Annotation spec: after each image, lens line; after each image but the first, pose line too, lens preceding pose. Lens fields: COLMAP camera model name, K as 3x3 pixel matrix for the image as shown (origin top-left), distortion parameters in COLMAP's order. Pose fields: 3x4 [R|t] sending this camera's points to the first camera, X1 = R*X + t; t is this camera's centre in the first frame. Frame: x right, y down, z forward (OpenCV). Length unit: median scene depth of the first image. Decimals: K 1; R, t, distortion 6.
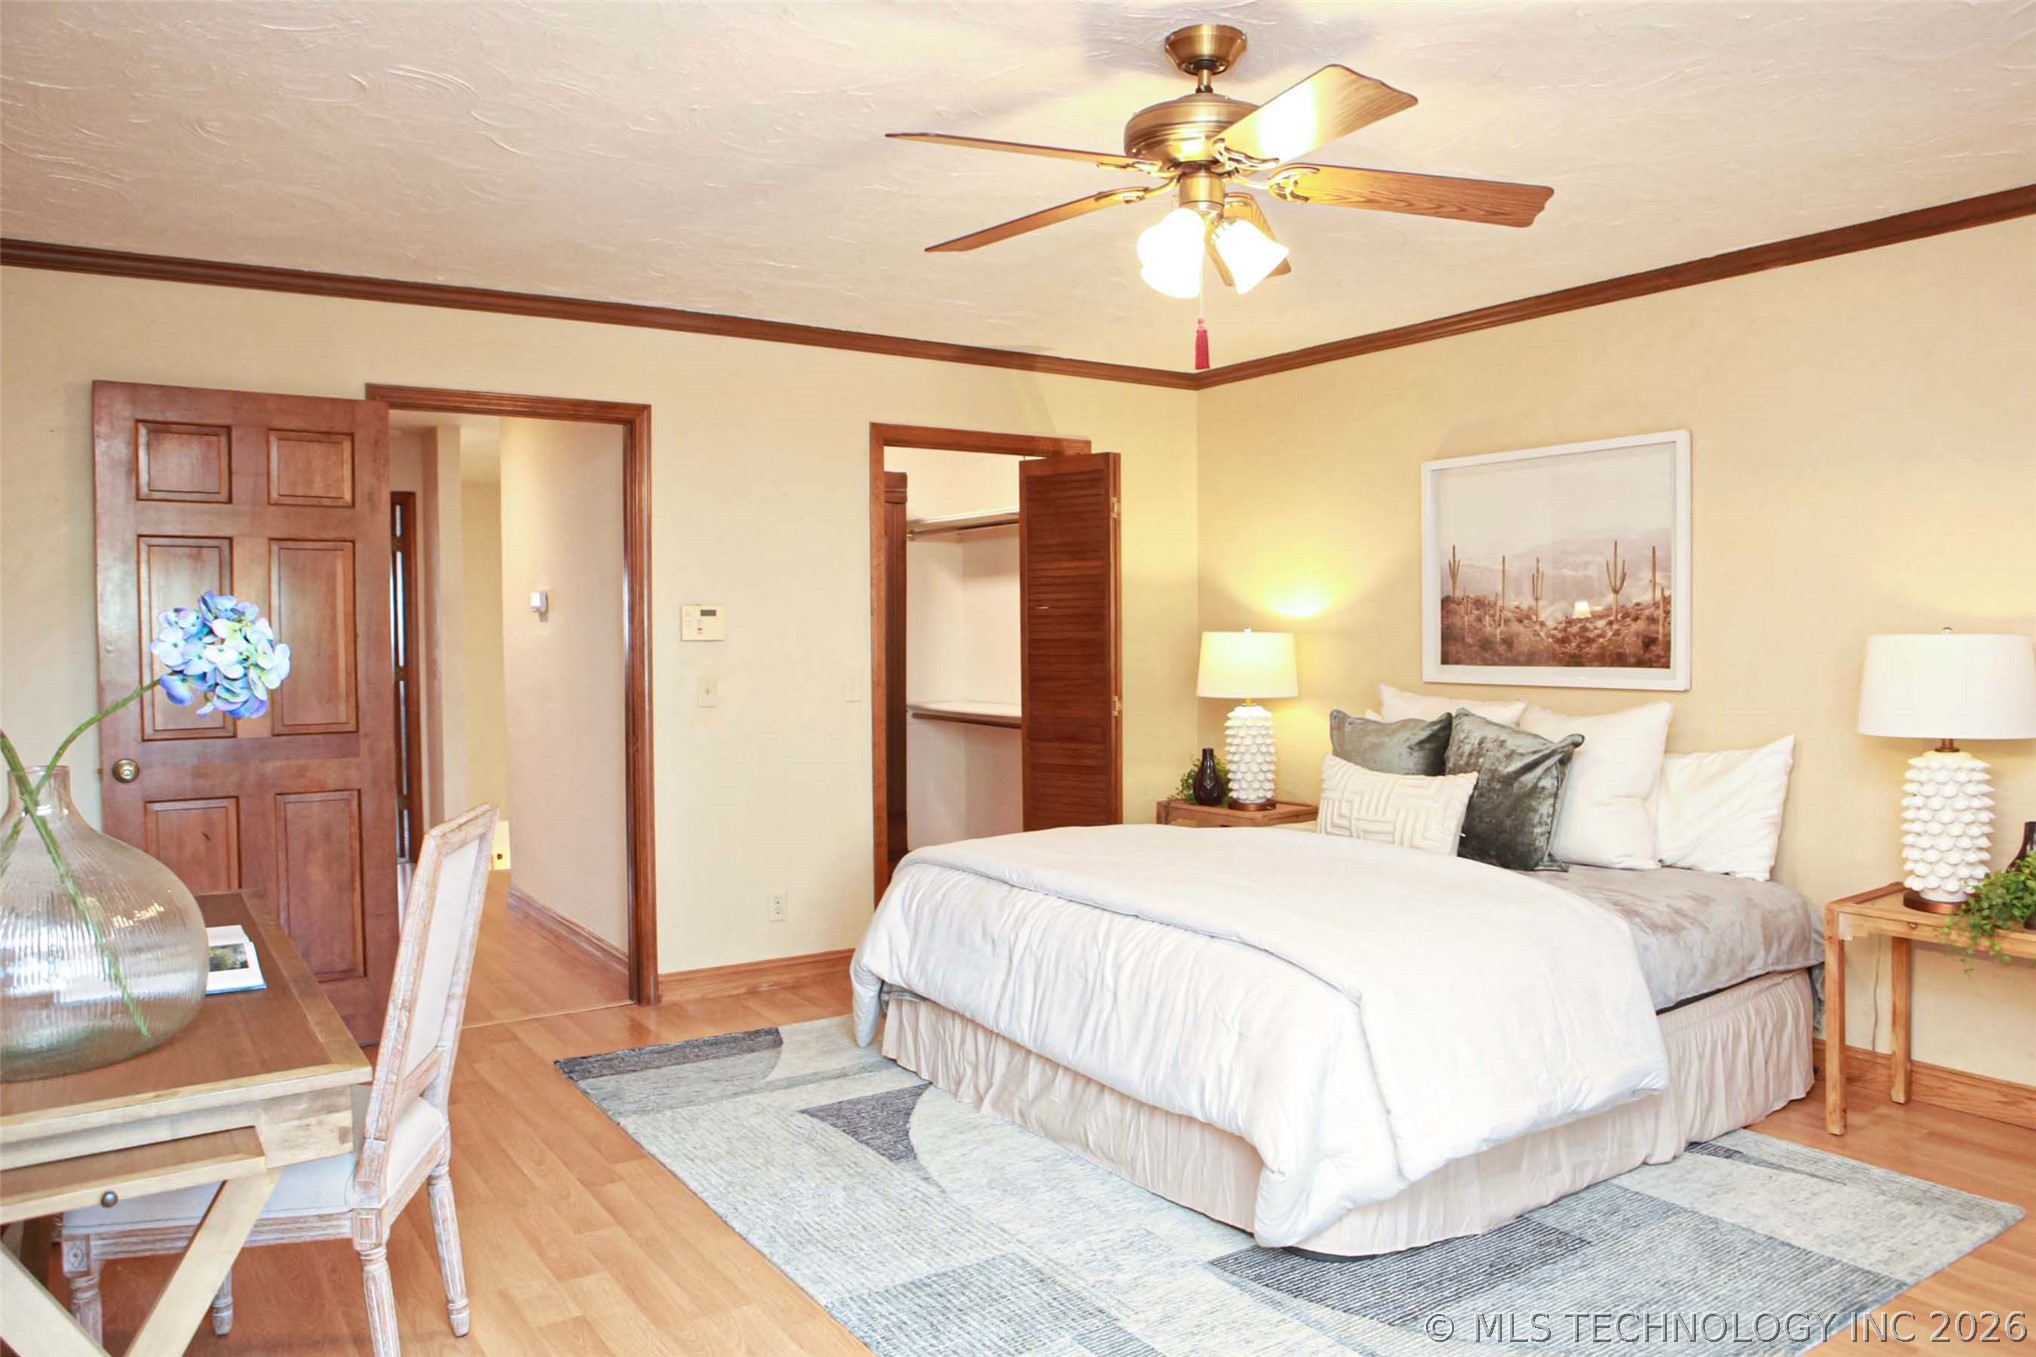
lens RADIAL K [[1423.3, 0, 1012.7], [0, 1423.3, 683.9], [0, 0, 1]] dist [-0.103861, 0.076111]
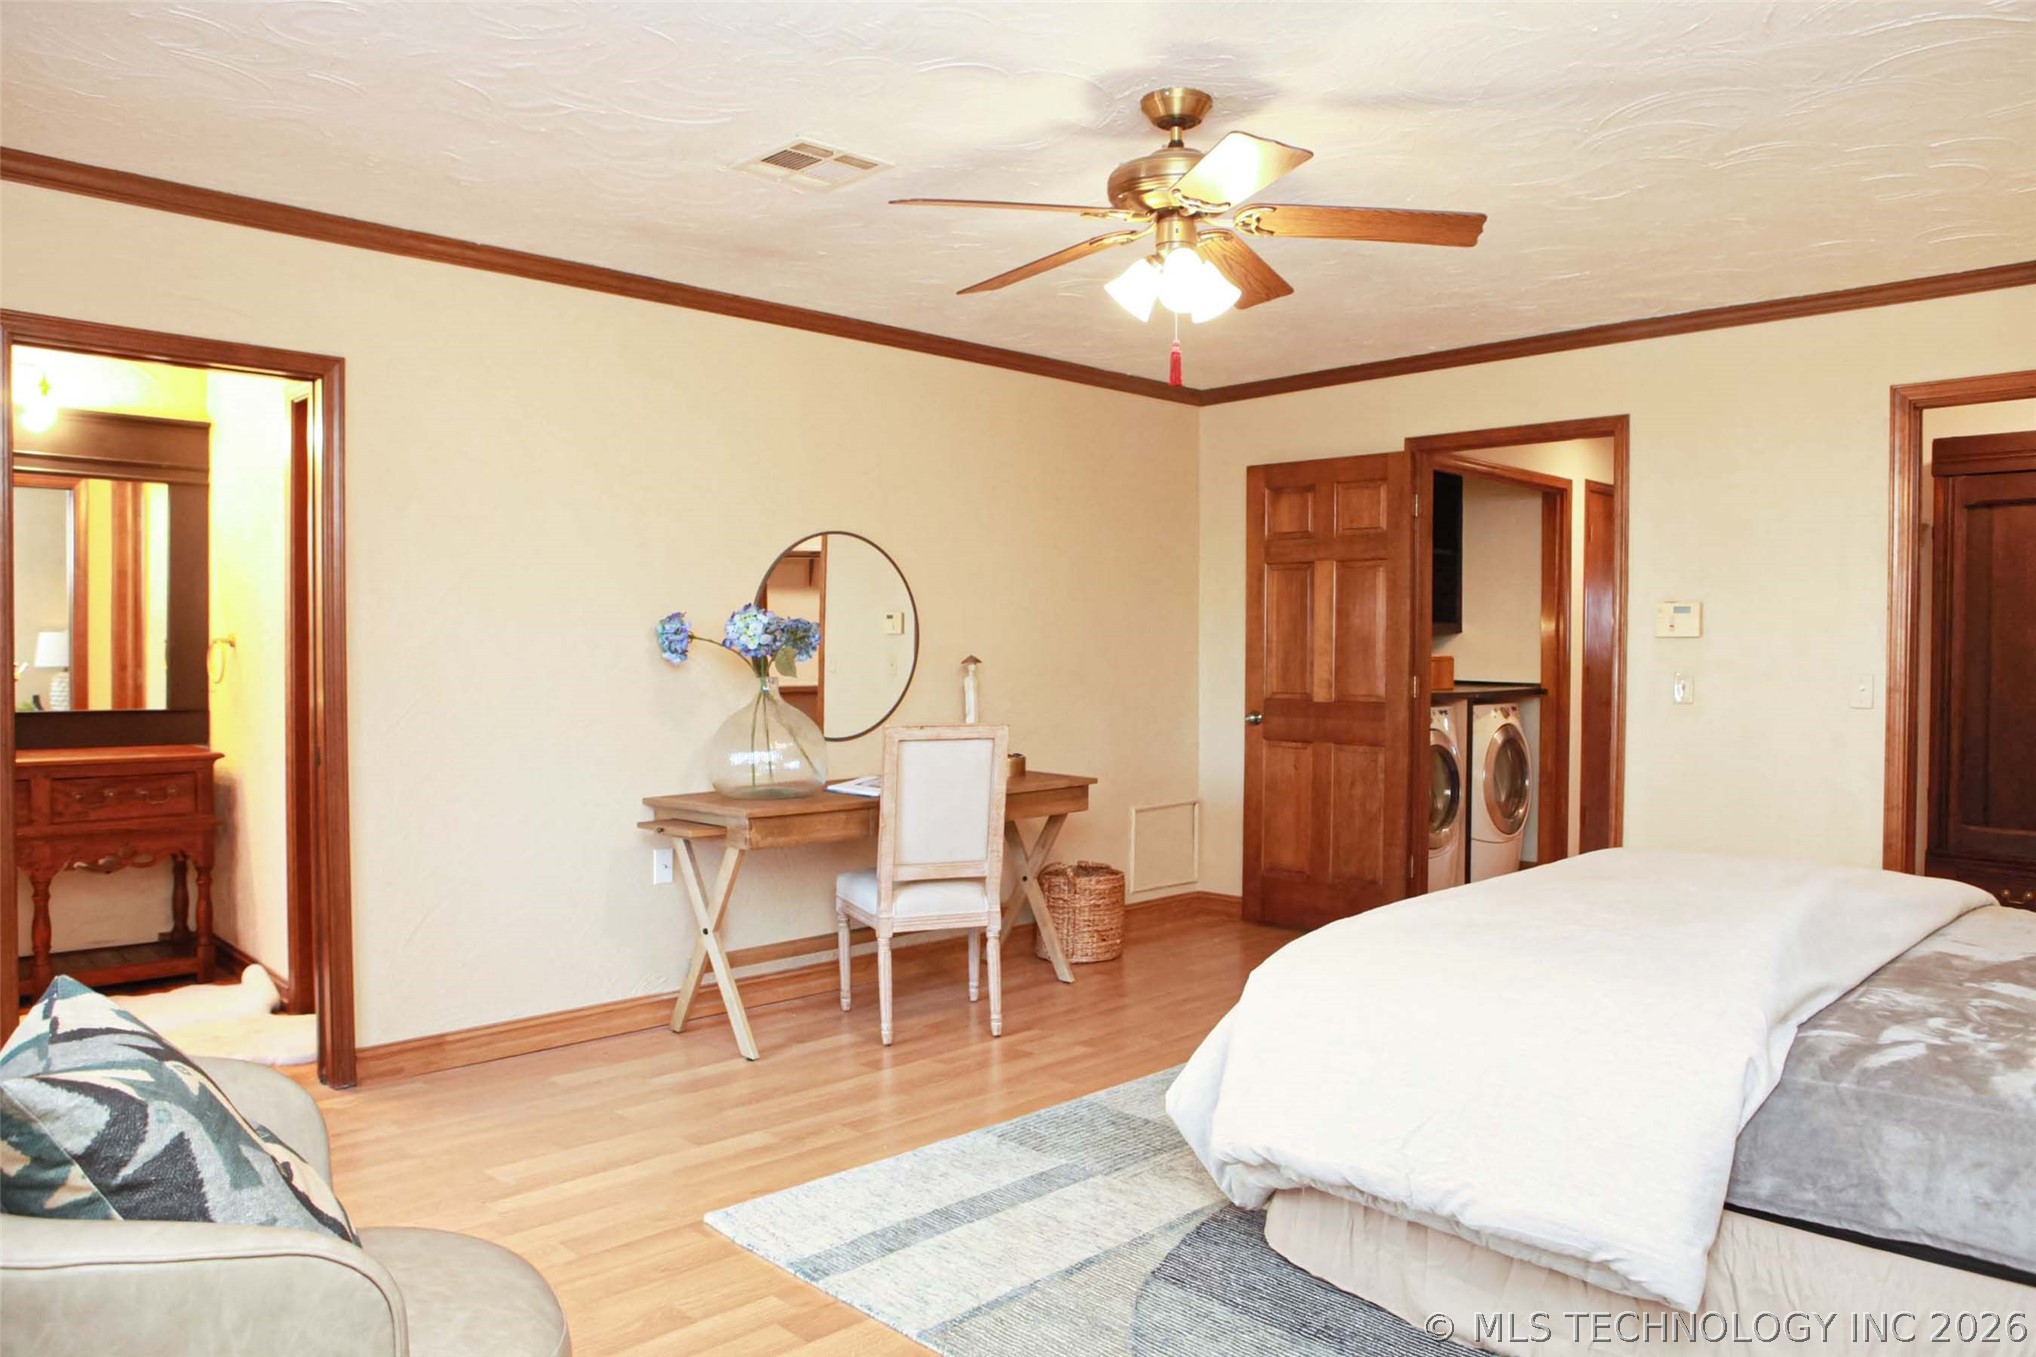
lens RADIAL K [[1434.0, 0, 1010.9], [0, 1434.0, 671.8], [0, 0, 1]] dist [-0.110371, 0.083939]
pose [[0.164331, 0.025211, -0.986083, 0.741058], [-0.042420, 0.998929, 0.018470, -0.005398], [0.985493, 0.038795, 0.165225, 0.397802]]
